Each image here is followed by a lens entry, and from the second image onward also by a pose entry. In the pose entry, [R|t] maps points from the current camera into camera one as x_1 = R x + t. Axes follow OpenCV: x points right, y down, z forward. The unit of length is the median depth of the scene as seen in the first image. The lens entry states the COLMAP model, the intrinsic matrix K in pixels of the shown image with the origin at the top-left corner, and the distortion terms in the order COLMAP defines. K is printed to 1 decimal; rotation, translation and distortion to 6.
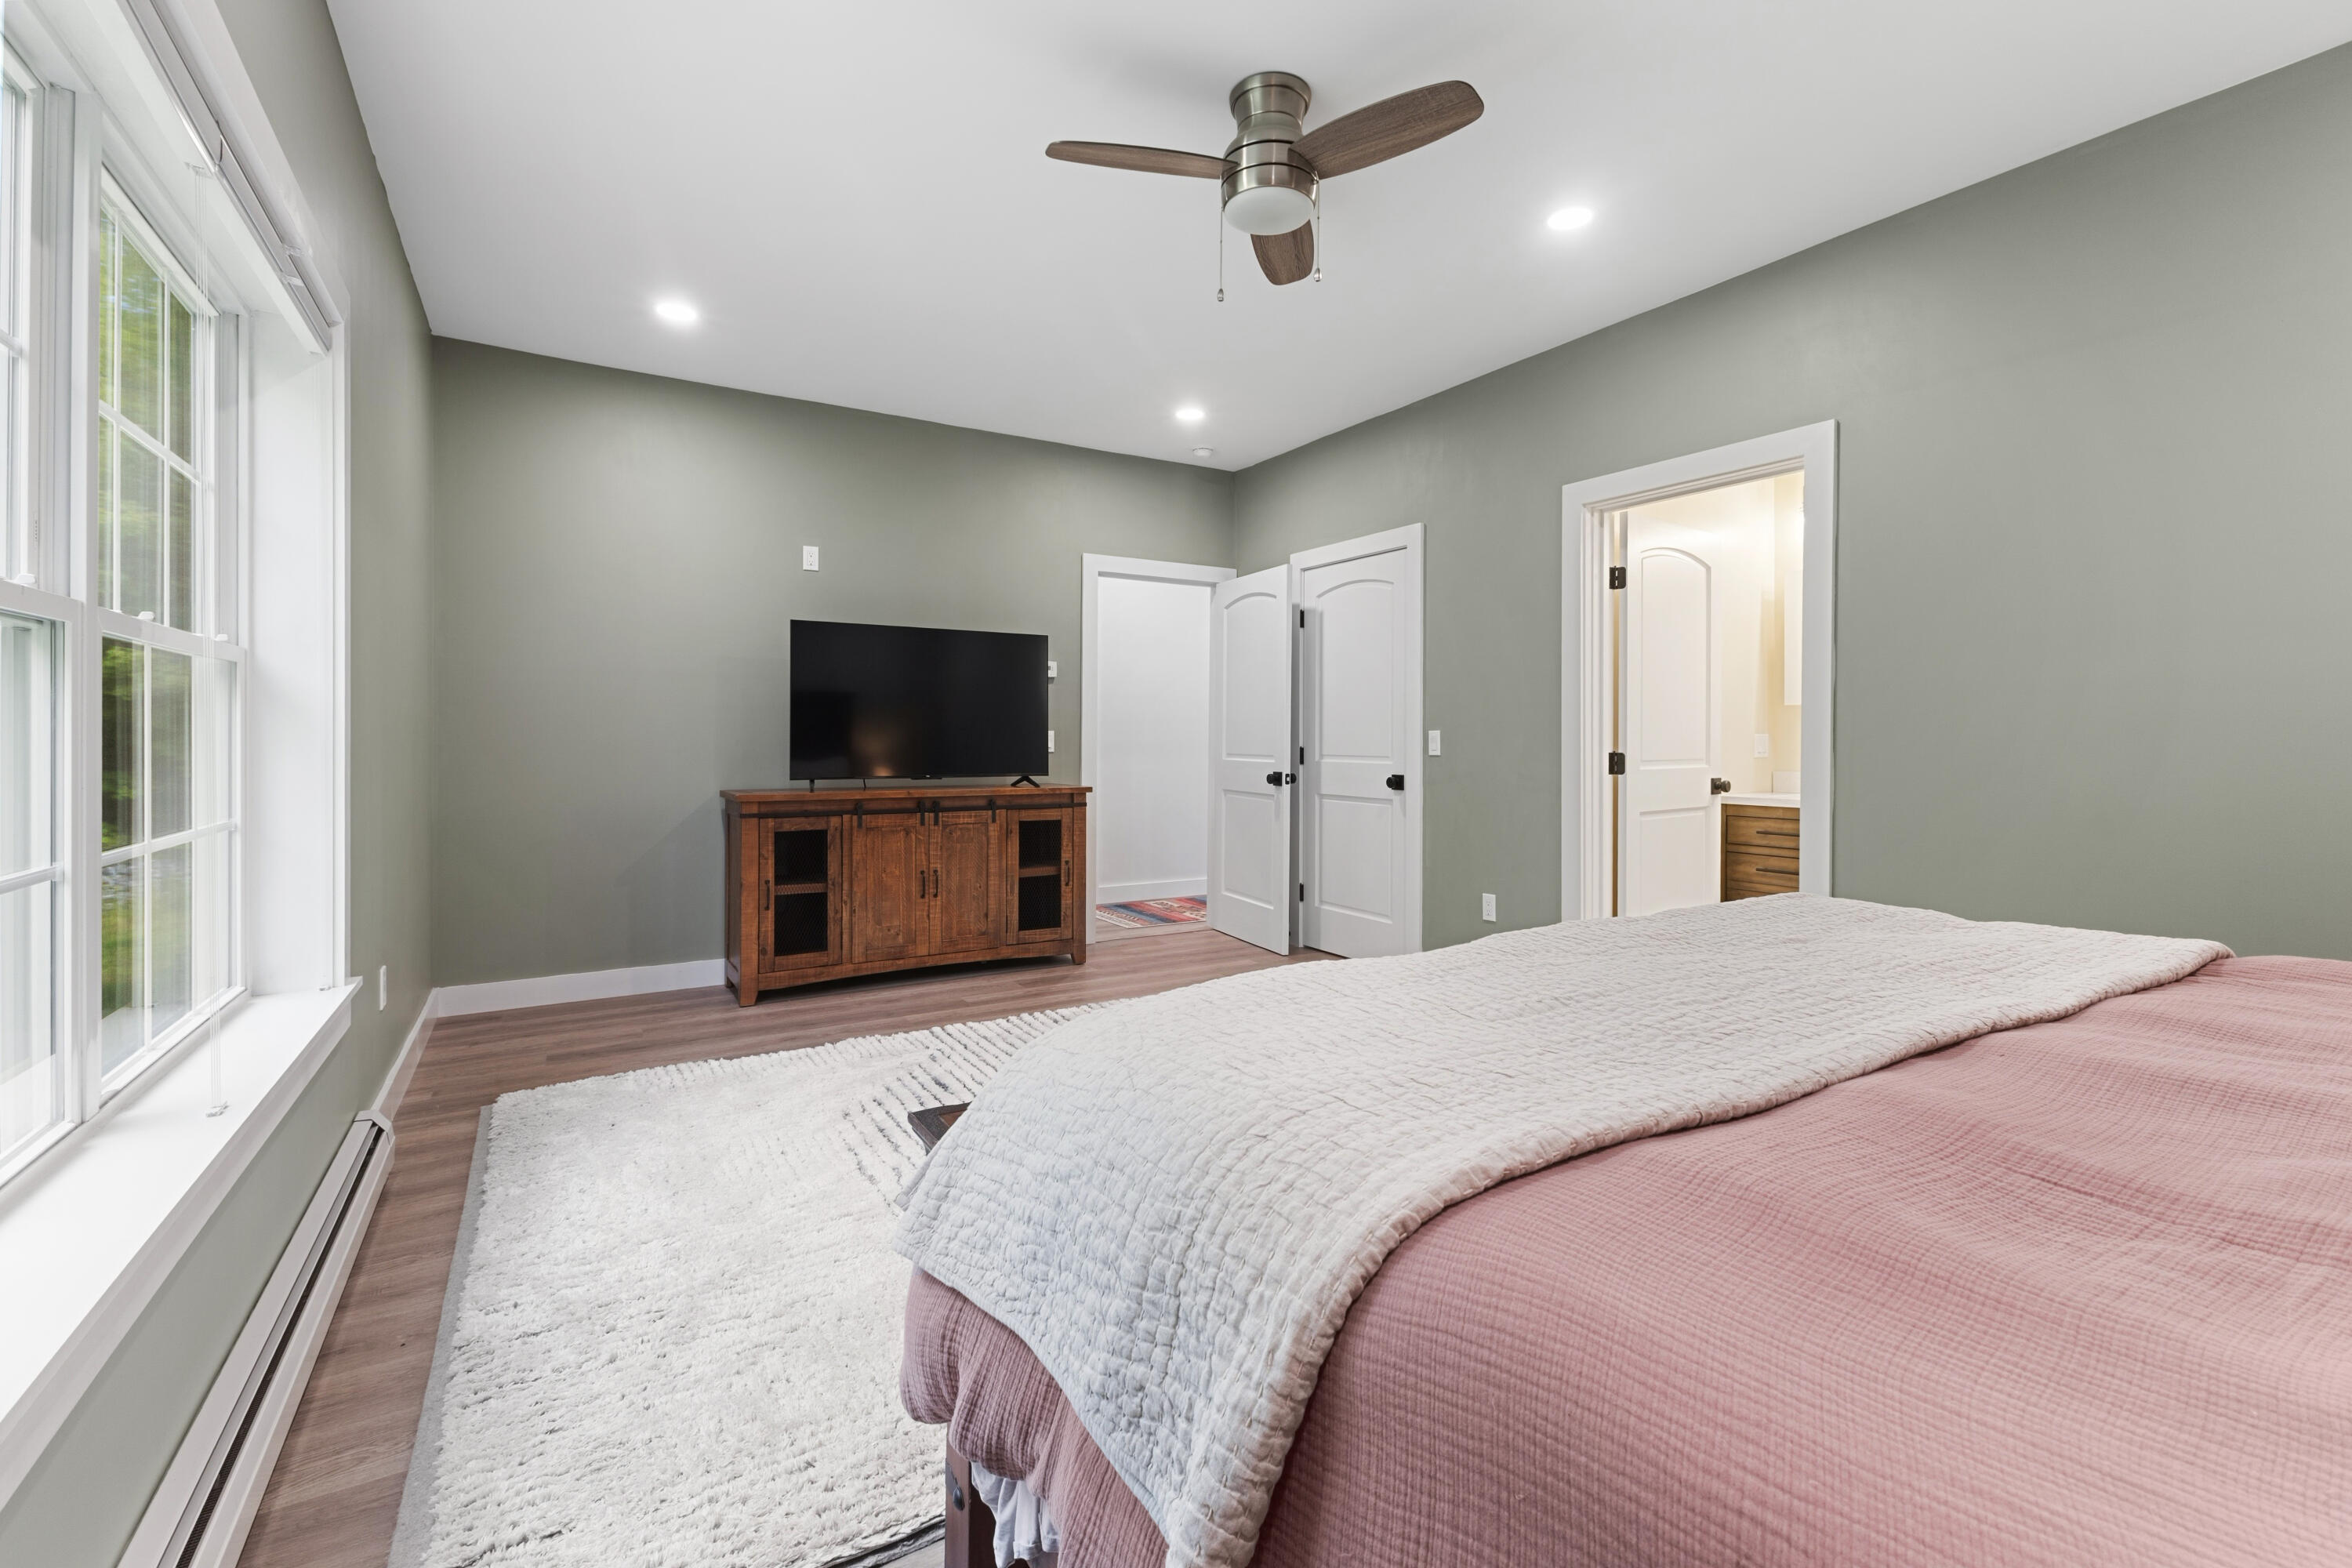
lens RADIAL K [[1025.0, 0, 1184.6], [0, 1025.0, 746.7], [0, 0, 1]] dist [0.003580, 0.000138]
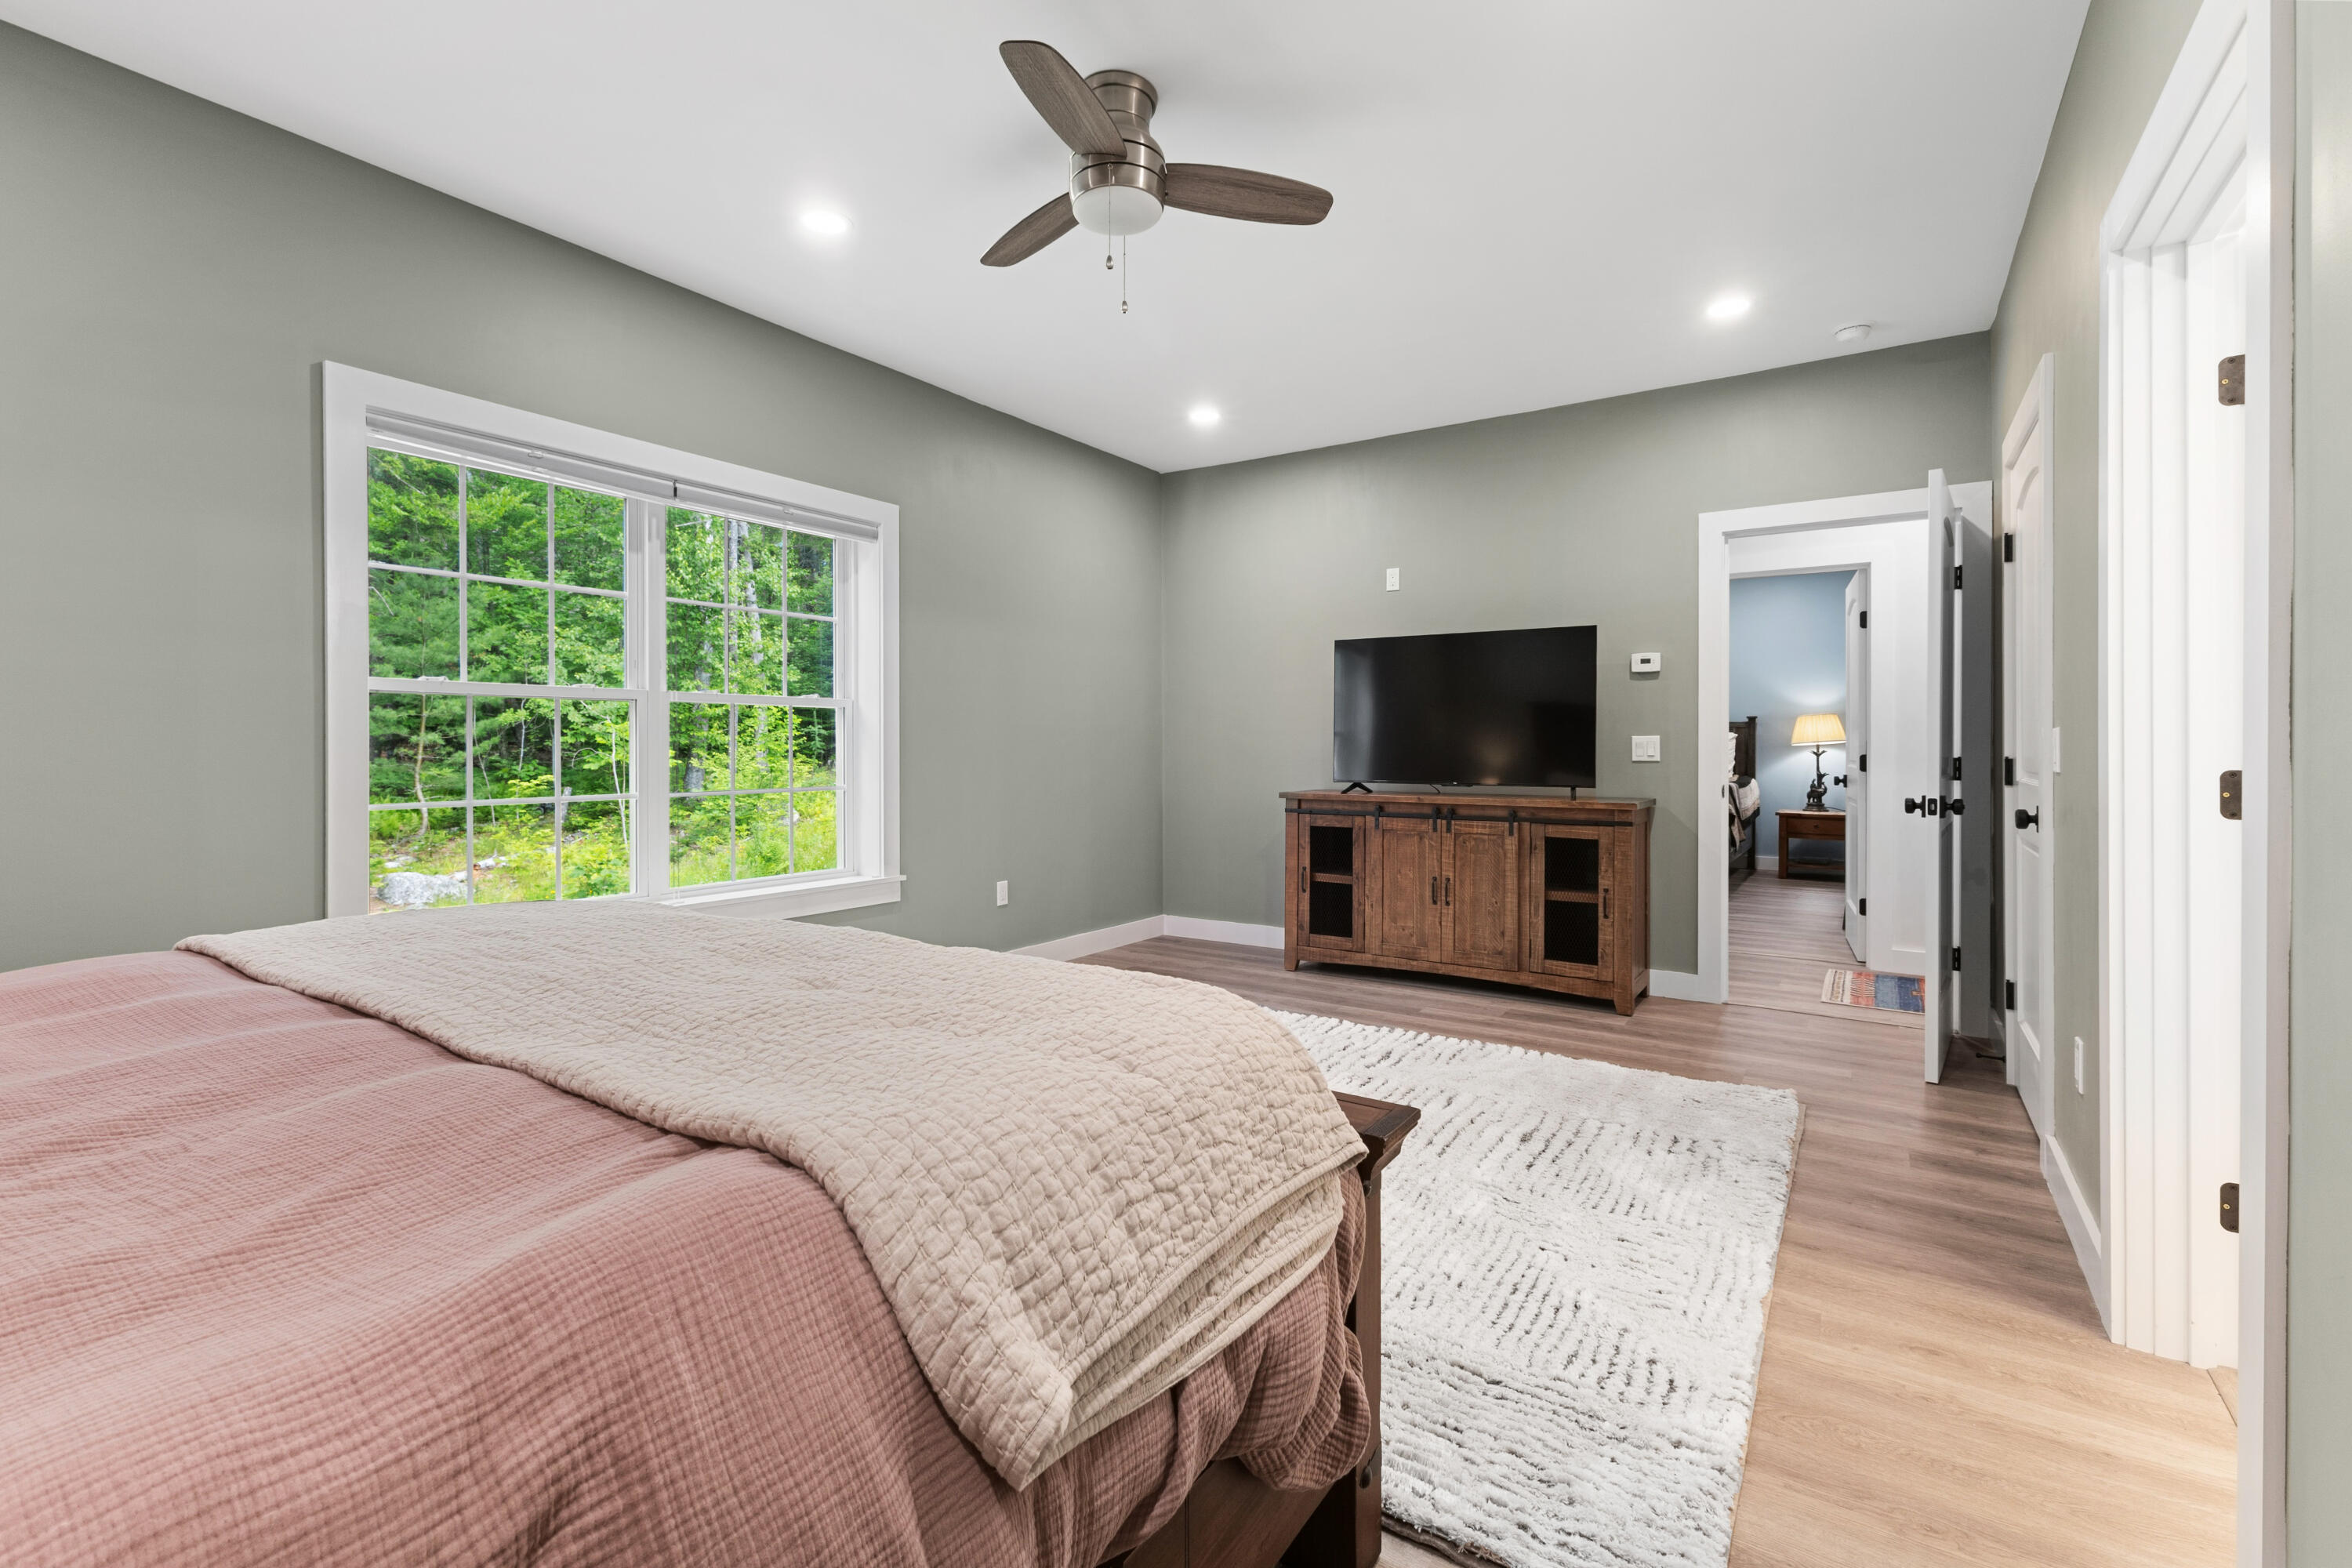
lens RADIAL K [[1038.2, 0, 1173.8], [0, 1038.2, 758.4], [0, 0, 1]] dist [0.002017, 0.000081]
pose [[0.419465, 0.008400, -0.907733, 0.554389], [-0.006405, 0.999960, 0.006294, 0.000490], [0.907749, 0.003174, 0.419502, 0.341402]]
